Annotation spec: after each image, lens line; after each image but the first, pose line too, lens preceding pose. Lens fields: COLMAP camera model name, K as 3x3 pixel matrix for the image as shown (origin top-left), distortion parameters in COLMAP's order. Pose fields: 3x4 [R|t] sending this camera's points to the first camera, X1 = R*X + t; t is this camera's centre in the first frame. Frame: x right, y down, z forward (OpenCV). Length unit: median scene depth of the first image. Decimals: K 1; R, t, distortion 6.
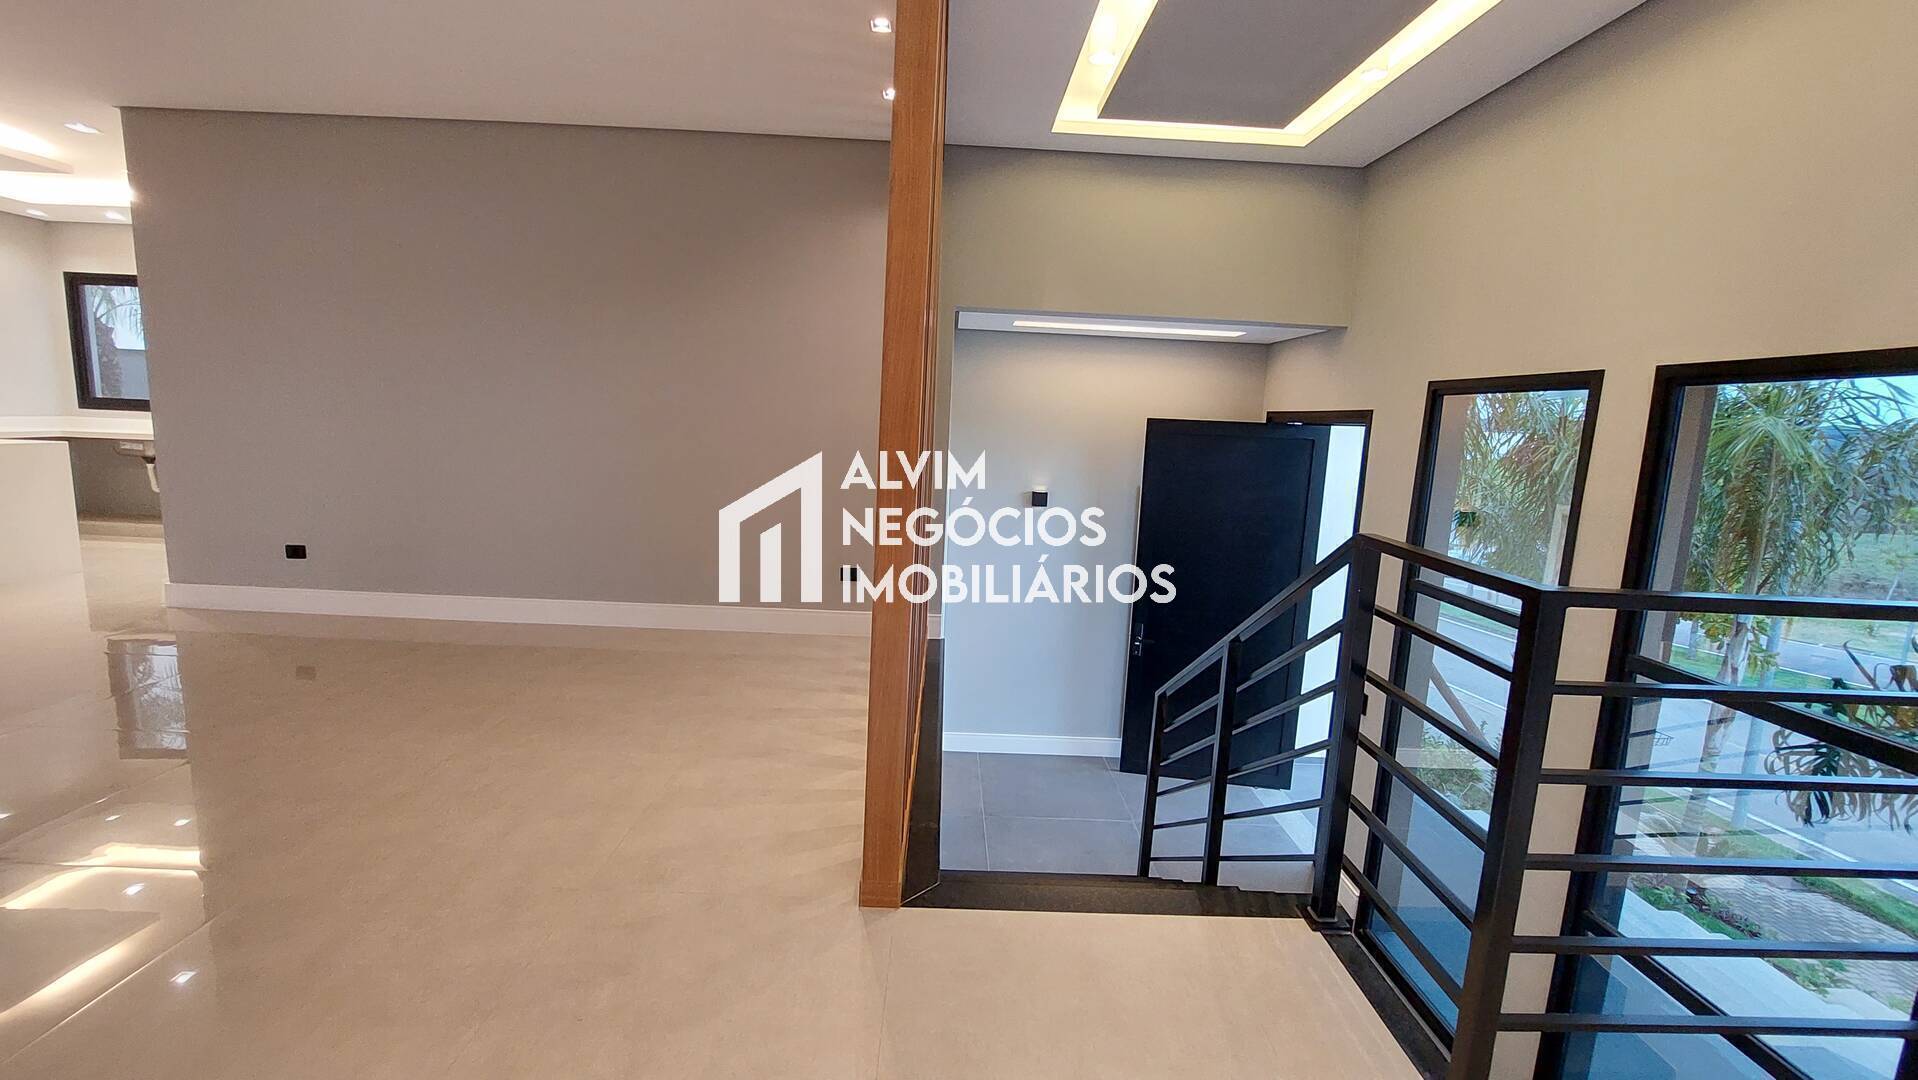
lens RADIAL K [[778.4, 0, 956.7], [0, 778.4, 540.2], [0, 0, 1]] dist [-0.014543, -0.001502]
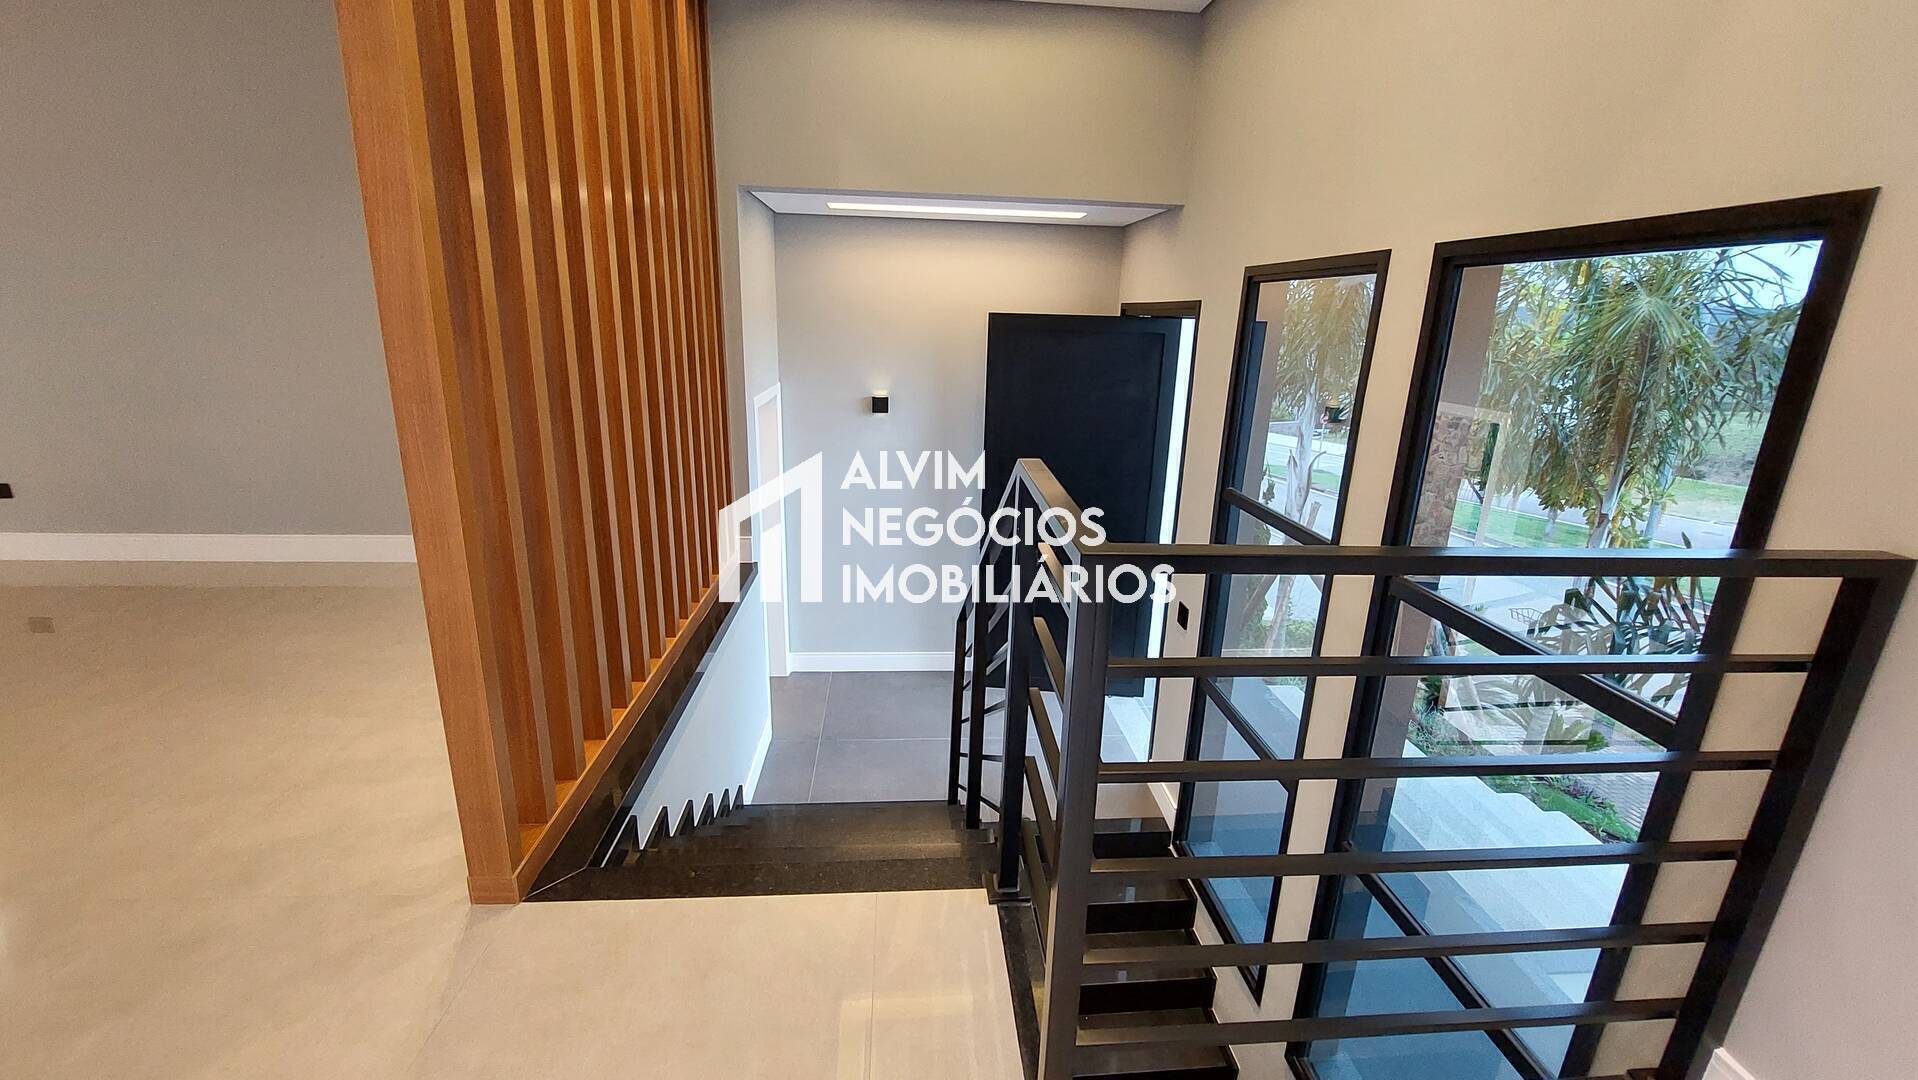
lens RADIAL K [[778.4, 0, 950.0], [0, 778.4, 547.0], [0, 0, 1]] dist [-0.014543, -0.001502]
pose [[0.997790, -0.033462, 0.057398, 0.164992], [0.025341, 0.990275, 0.136798, -0.012766], [-0.061418, -0.135042, 0.988935, 0.073945]]
